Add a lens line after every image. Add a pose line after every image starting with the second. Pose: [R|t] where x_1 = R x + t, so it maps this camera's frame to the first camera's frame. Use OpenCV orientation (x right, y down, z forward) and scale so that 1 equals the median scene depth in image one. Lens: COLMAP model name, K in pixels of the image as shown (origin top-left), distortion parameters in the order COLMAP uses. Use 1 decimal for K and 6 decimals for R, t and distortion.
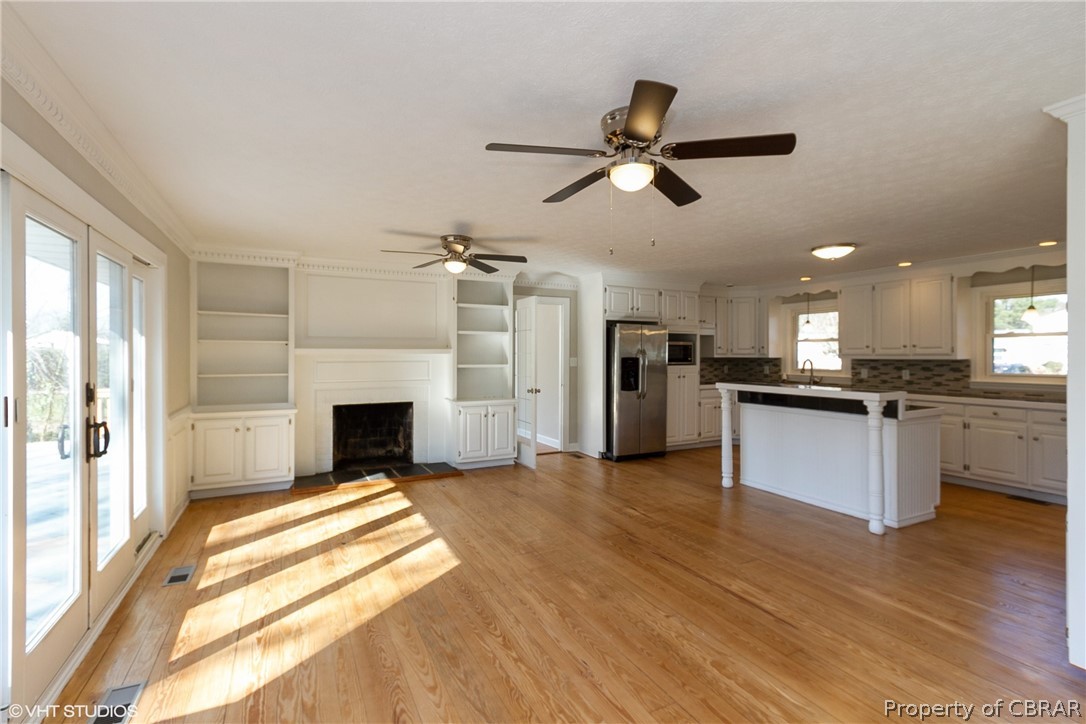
lens RADIAL K [[523.2, 0, 543.0], [0, 523.2, 362.0], [0, 0, 1]] dist [0.000898, -0.001186]
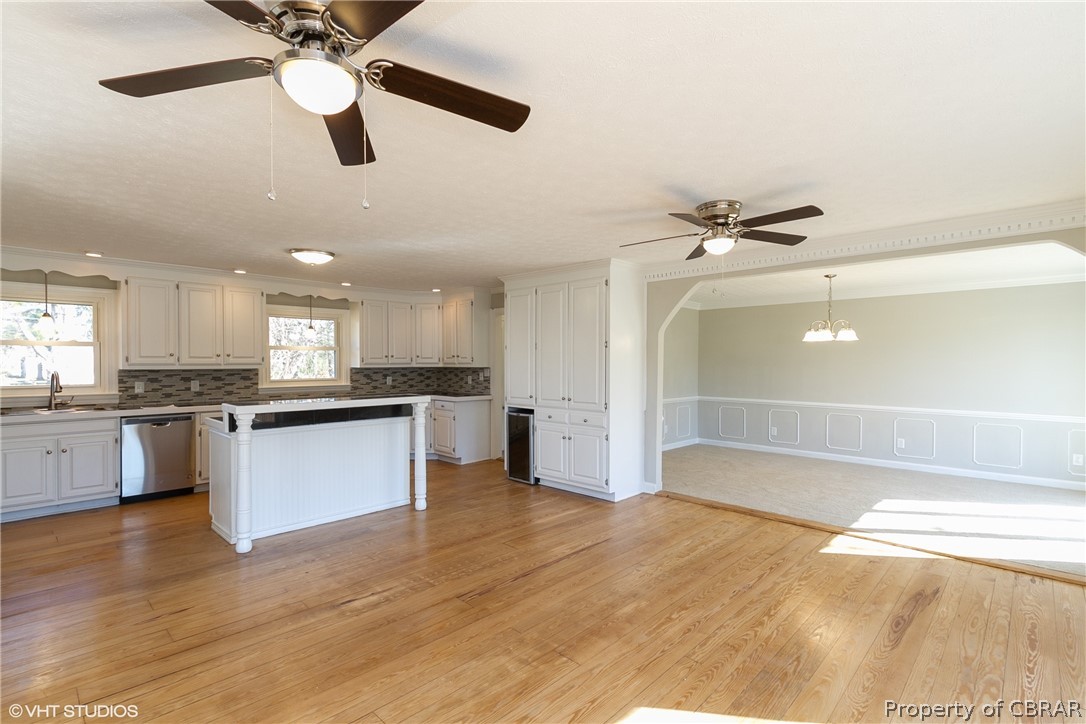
lens RADIAL K [[523.2, 0, 543.0], [0, 523.2, 362.0], [0, 0, 1]] dist [0.000898, -0.001186]
pose [[-0.355049, 0.000389, 0.934848, -0.517264], [0.014199, 0.999887, 0.004977, -0.017907], [-0.934740, 0.015041, -0.355014, 0.988734]]
